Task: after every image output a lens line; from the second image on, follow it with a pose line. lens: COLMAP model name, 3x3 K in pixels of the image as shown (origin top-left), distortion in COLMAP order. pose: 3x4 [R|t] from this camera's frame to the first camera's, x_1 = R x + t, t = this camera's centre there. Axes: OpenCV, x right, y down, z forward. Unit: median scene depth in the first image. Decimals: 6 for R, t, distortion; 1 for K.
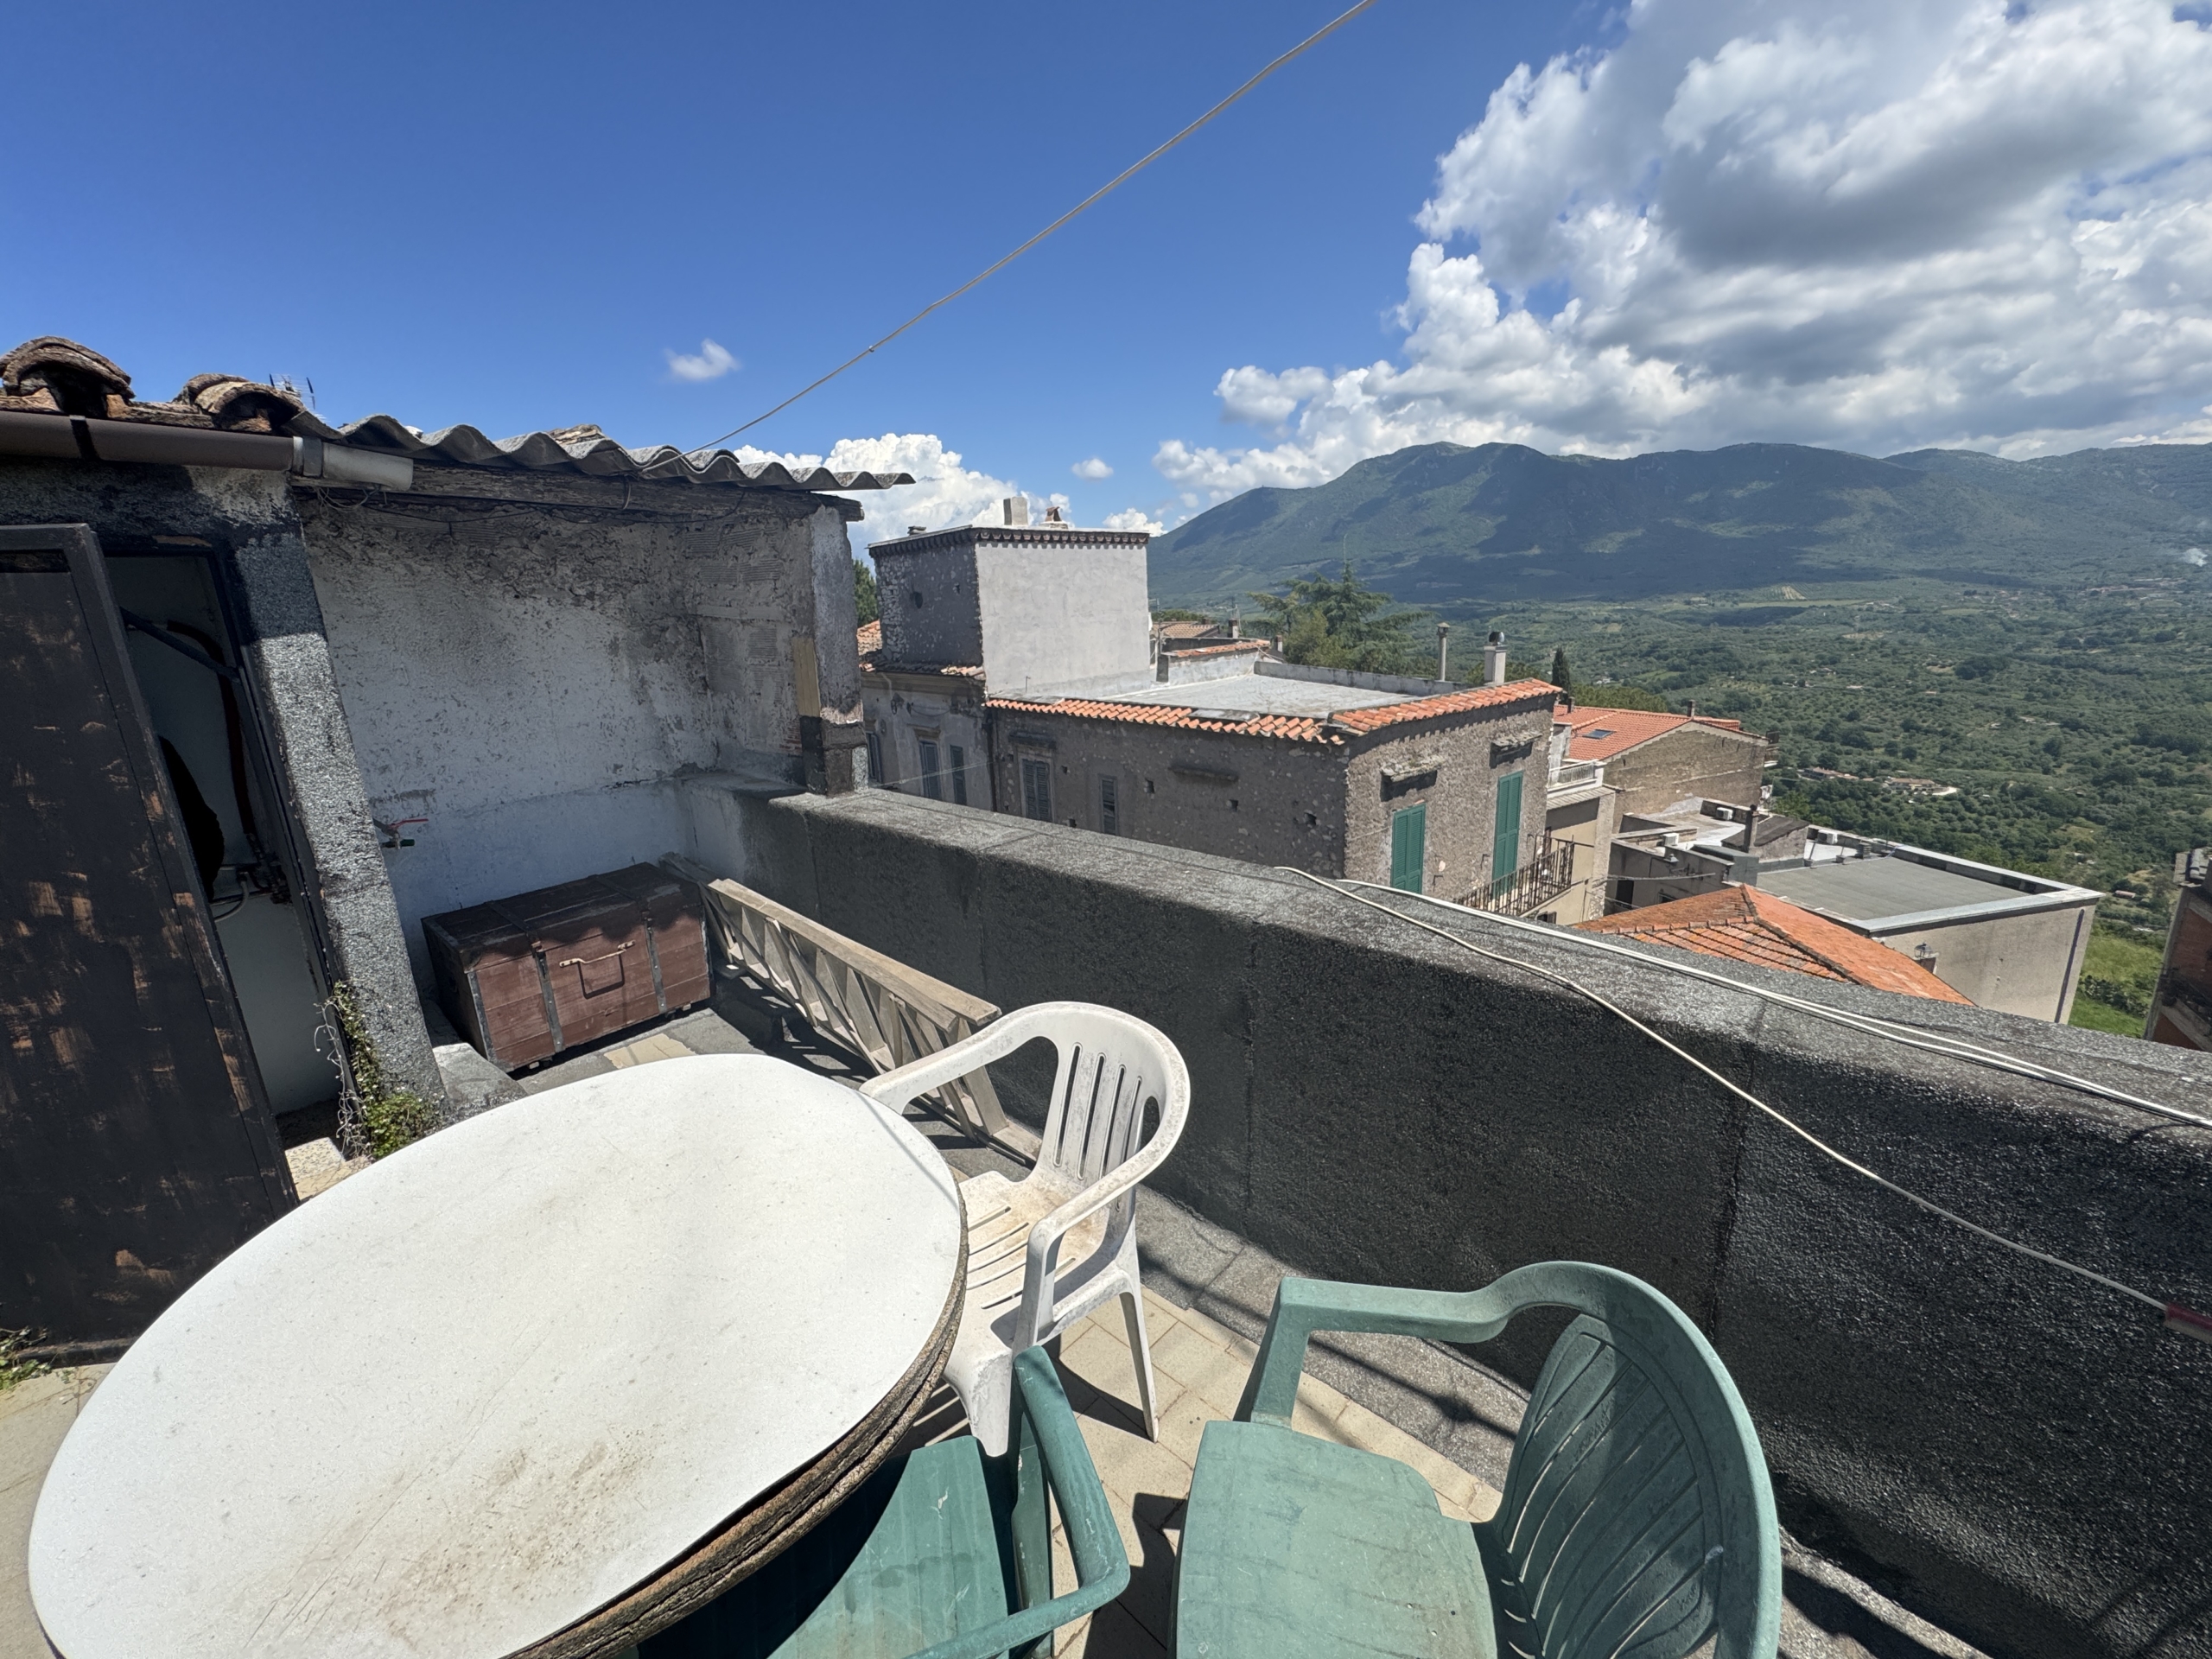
lens RADIAL K [[885.0, 0, 1105.2], [0, 885.0, 825.0], [0, 0, 1]] dist [-0.002624, 0.000479]
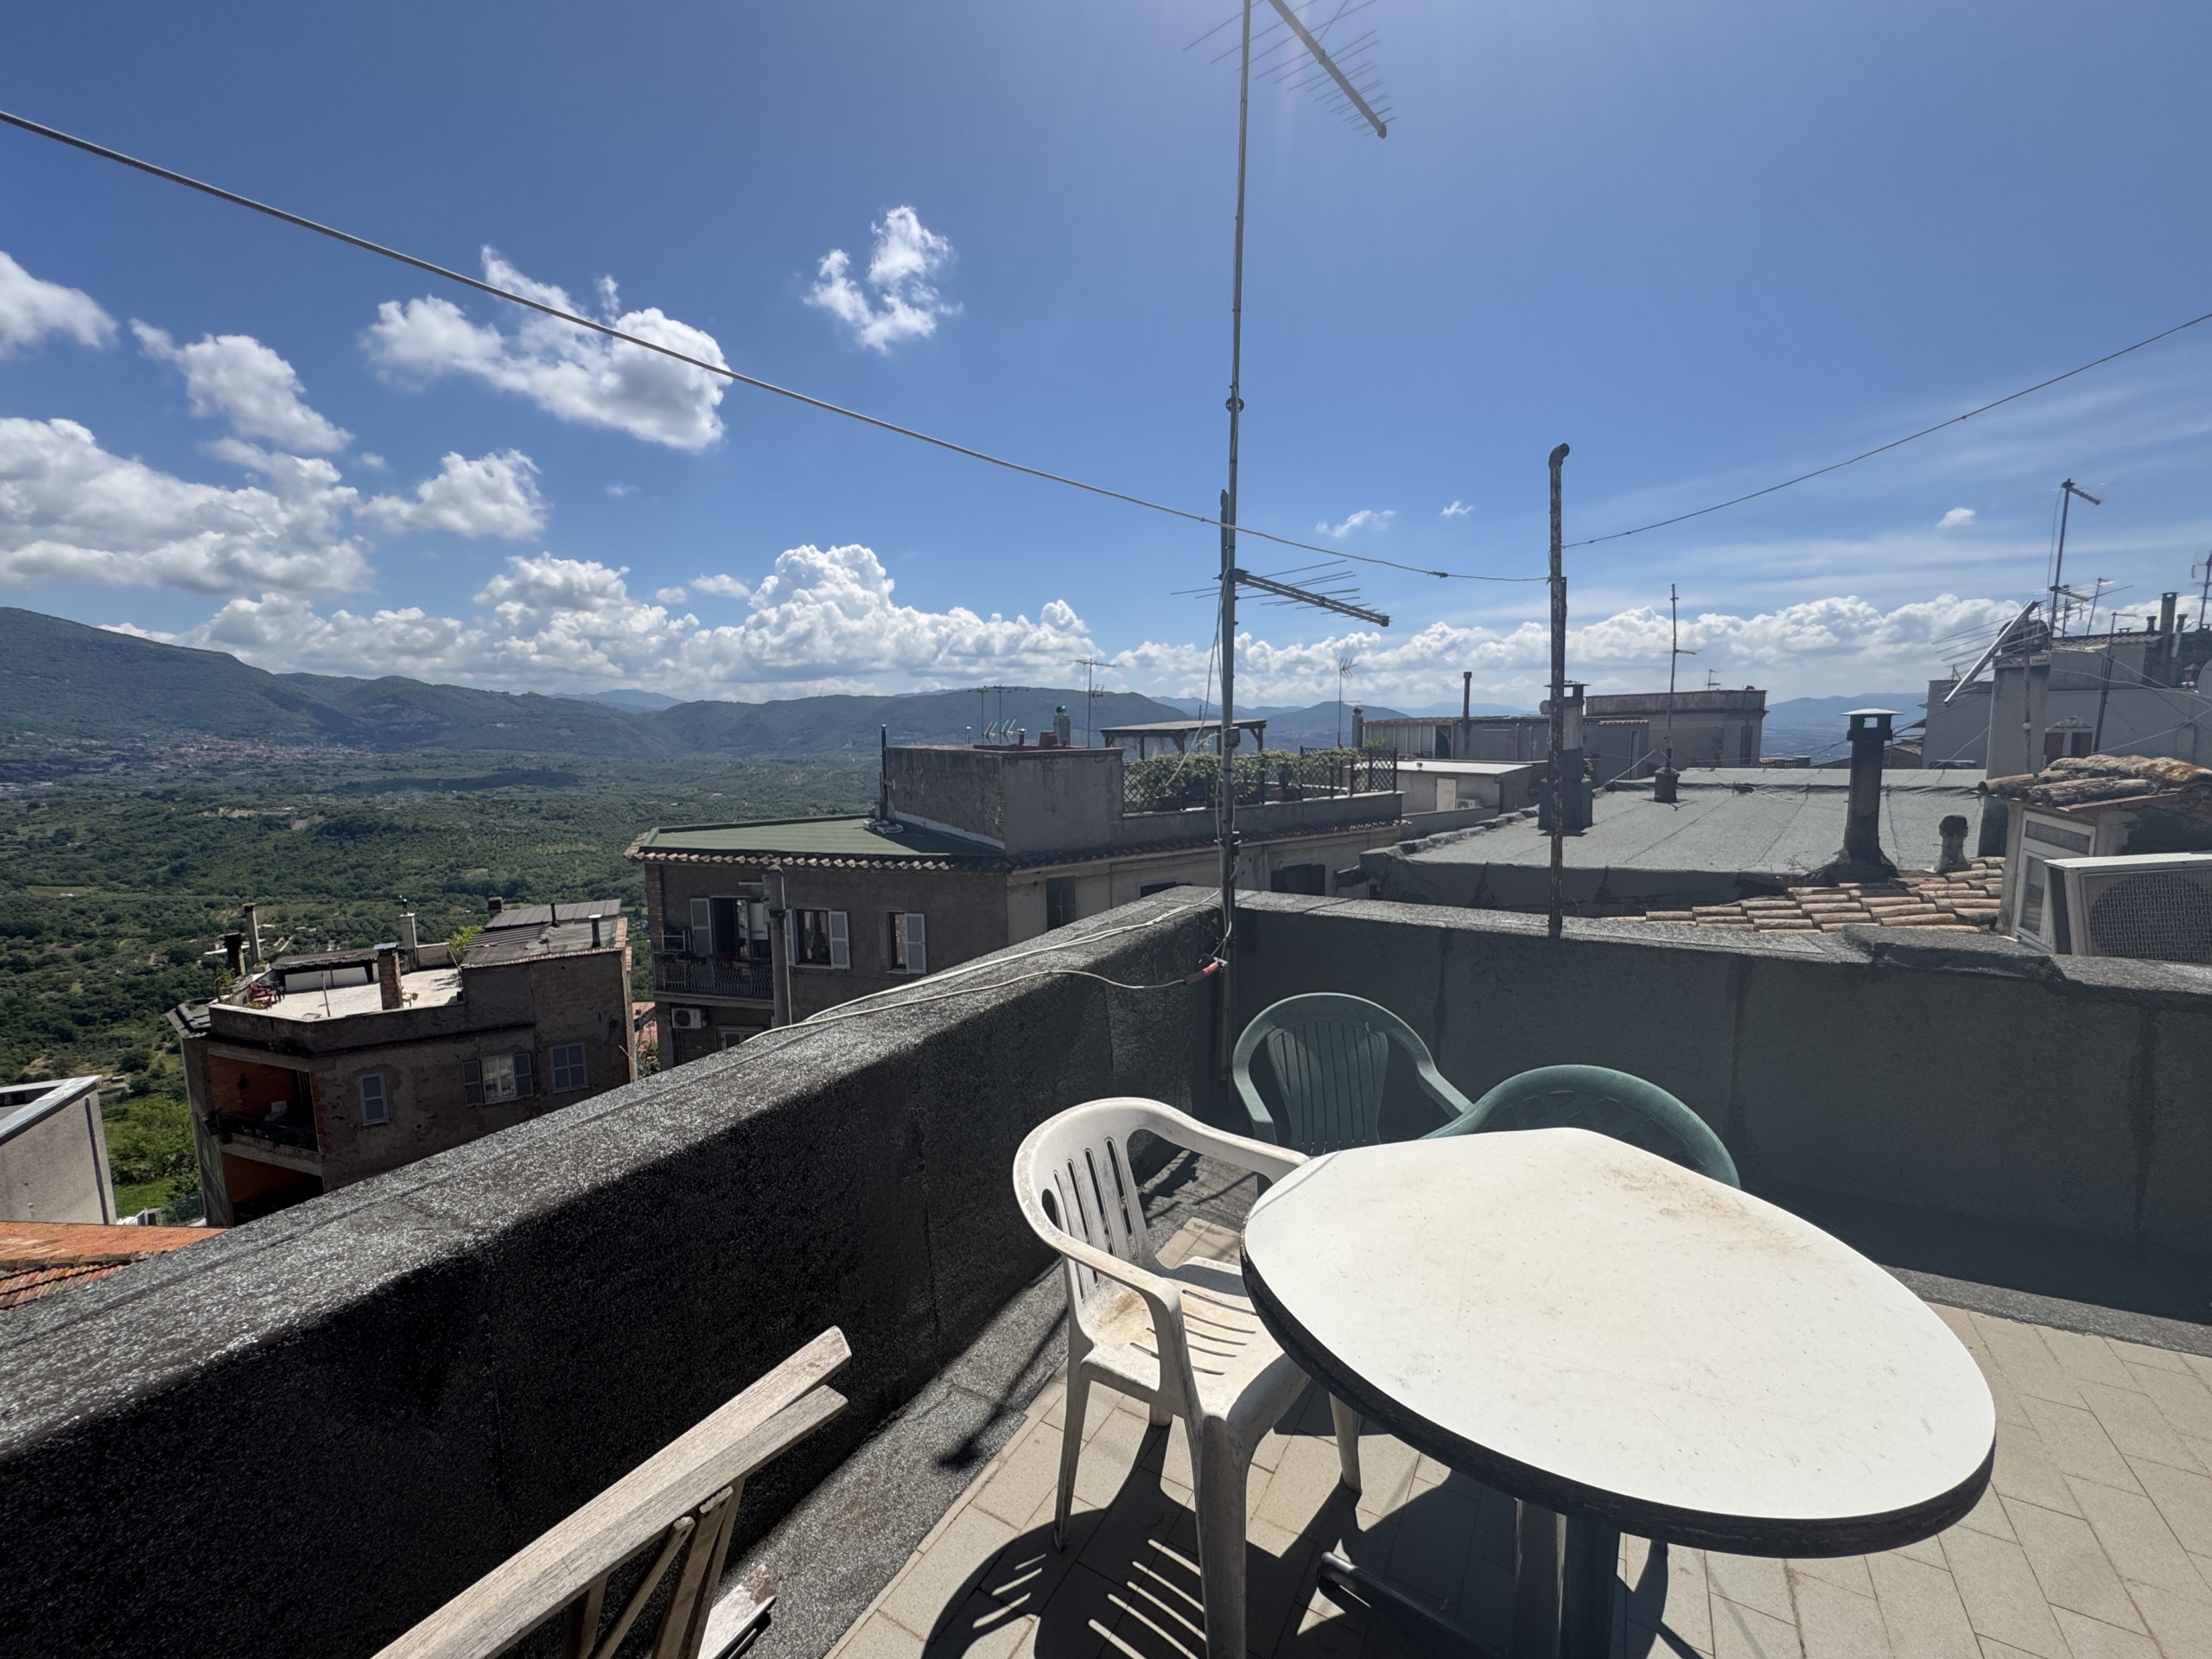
lens RADIAL K [[885.0, 0, 1105.8], [0, 885.0, 826.5], [0, 0, 1]] dist [-0.002624, 0.000479]
pose [[-0.212603, -0.064310, 0.975020, -0.075935], [0.263241, 0.957171, 0.120532, -0.017578], [-0.941012, 0.282291, -0.186568, 0.078689]]
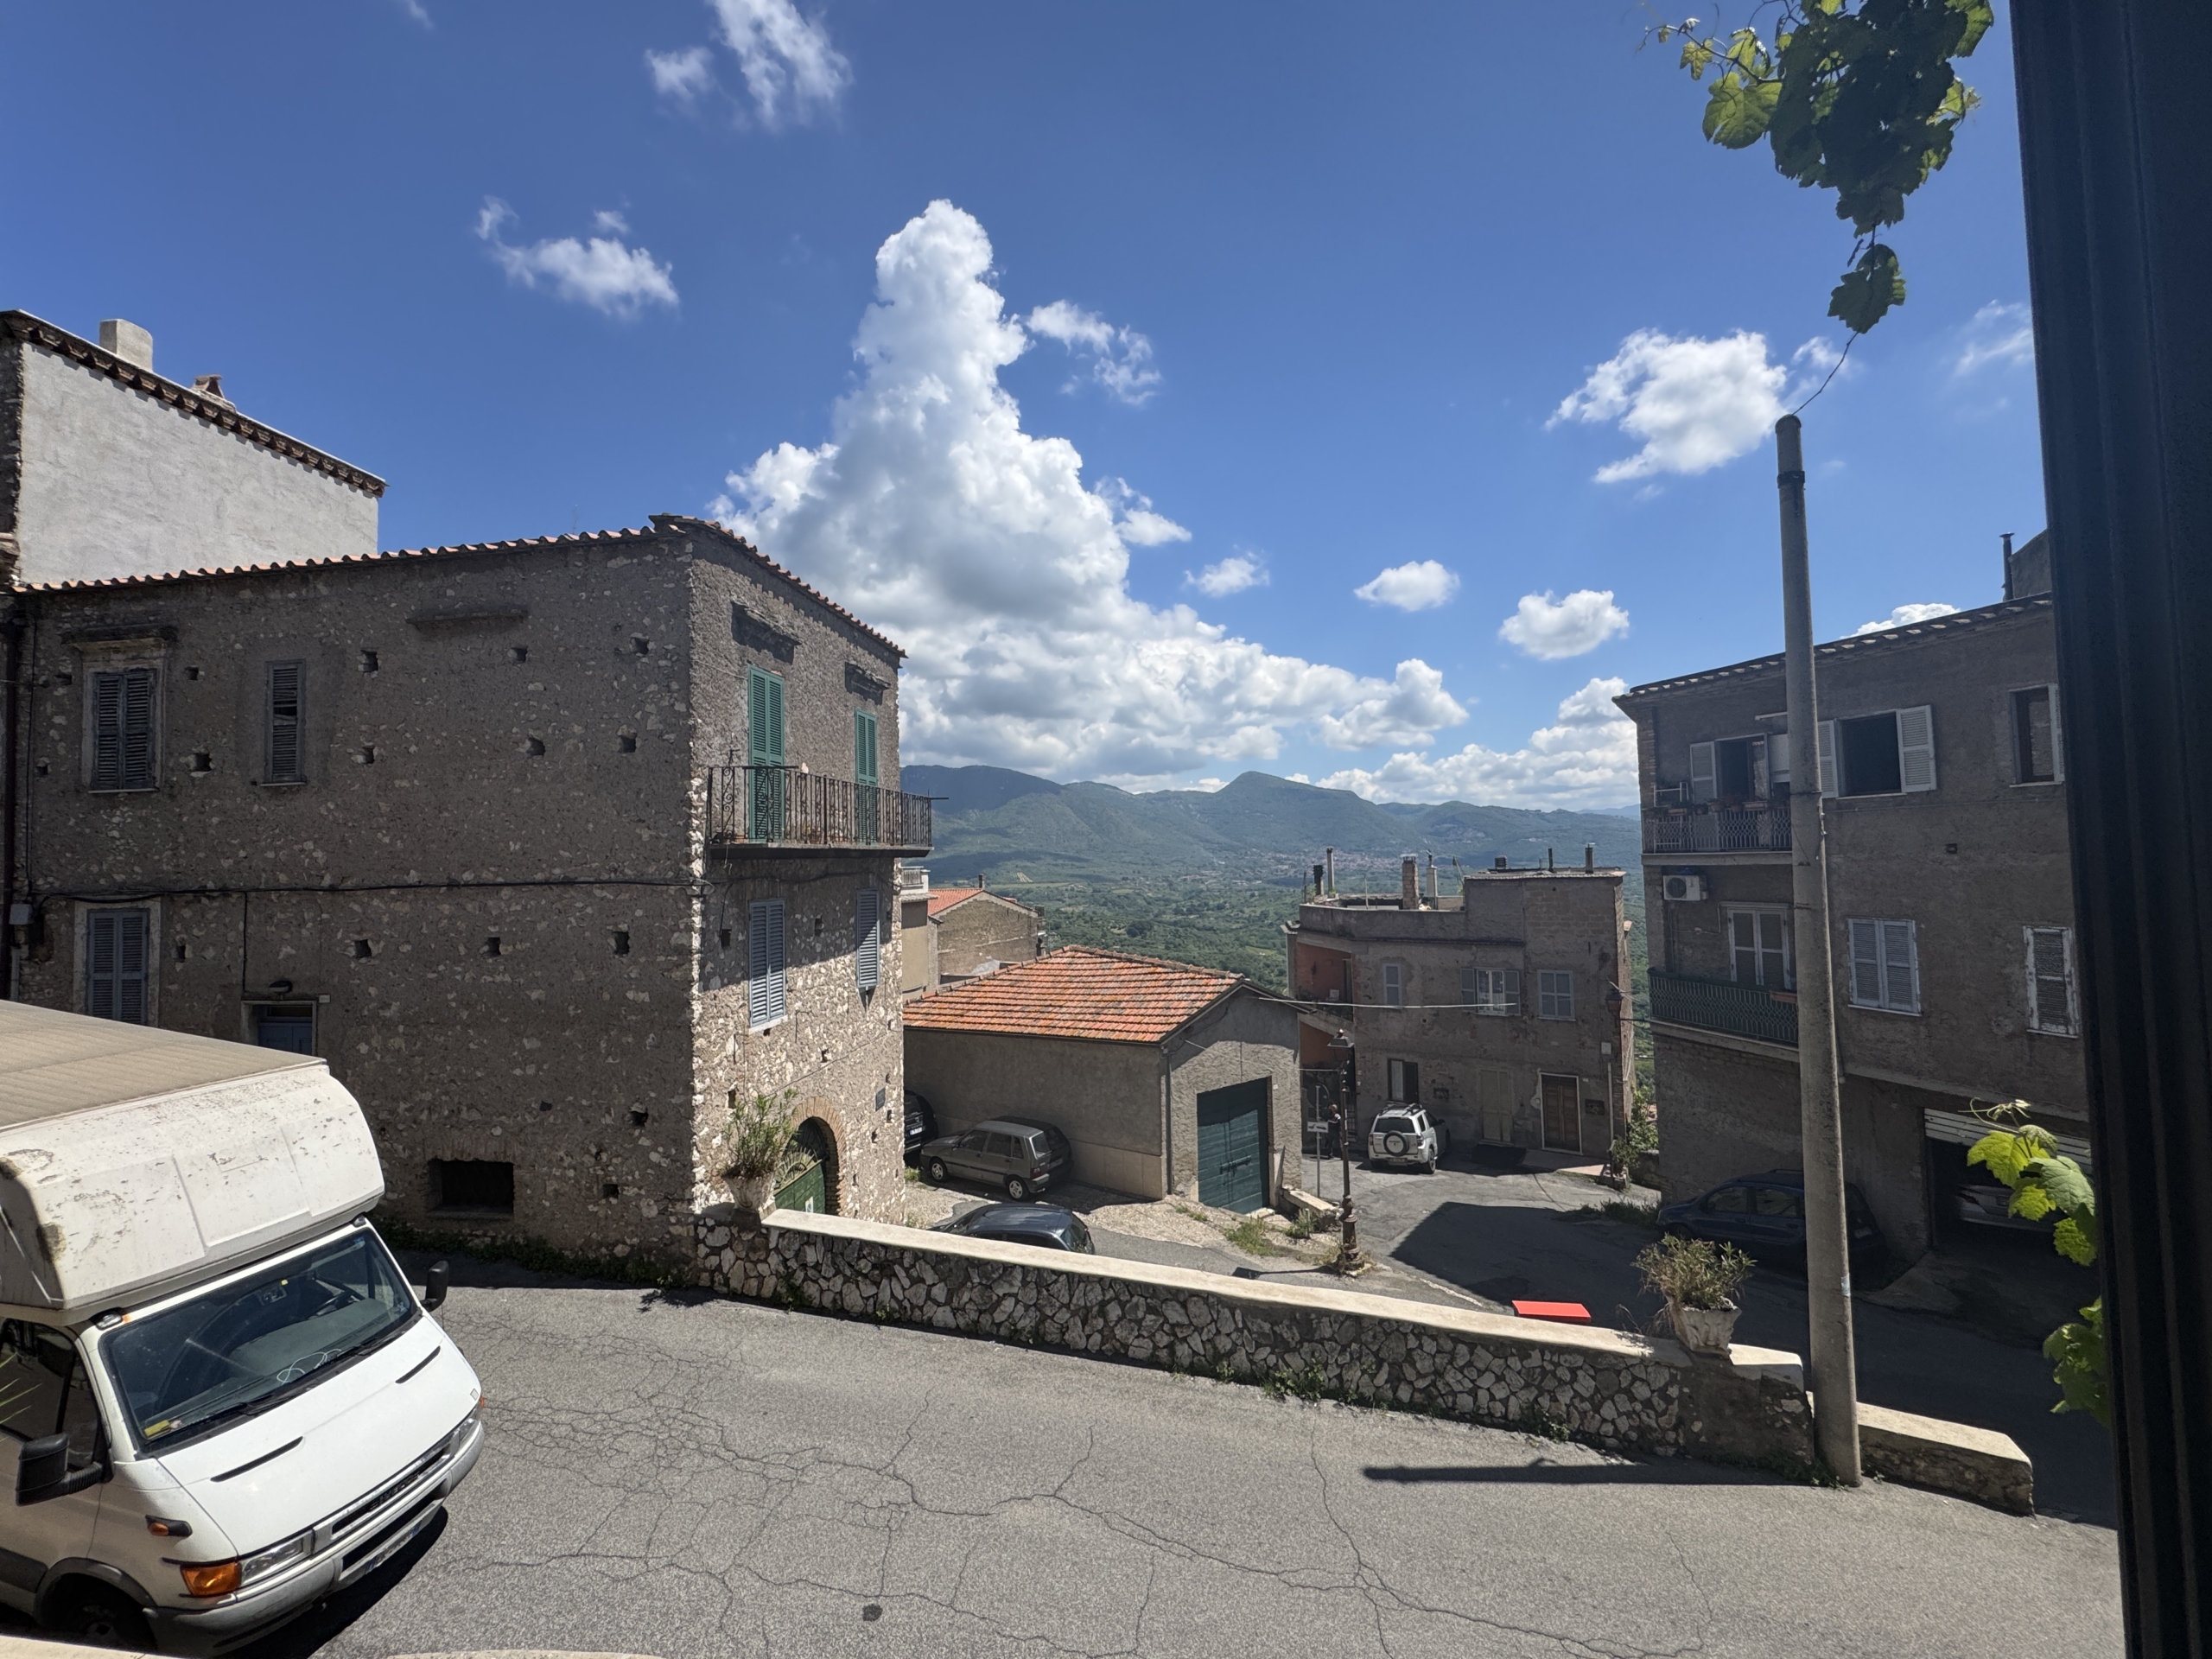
lens RADIAL K [[885.0, 0, 1105.8], [0, 885.0, 825.8], [0, 0, 1]] dist [-0.002624, 0.000479]
pose [[0.740060, 0.052368, 0.670499, 0.015558], [0.157152, 0.955899, -0.248114, 0.248763], [-0.653922, 0.288990, 0.699193, 0.152628]]
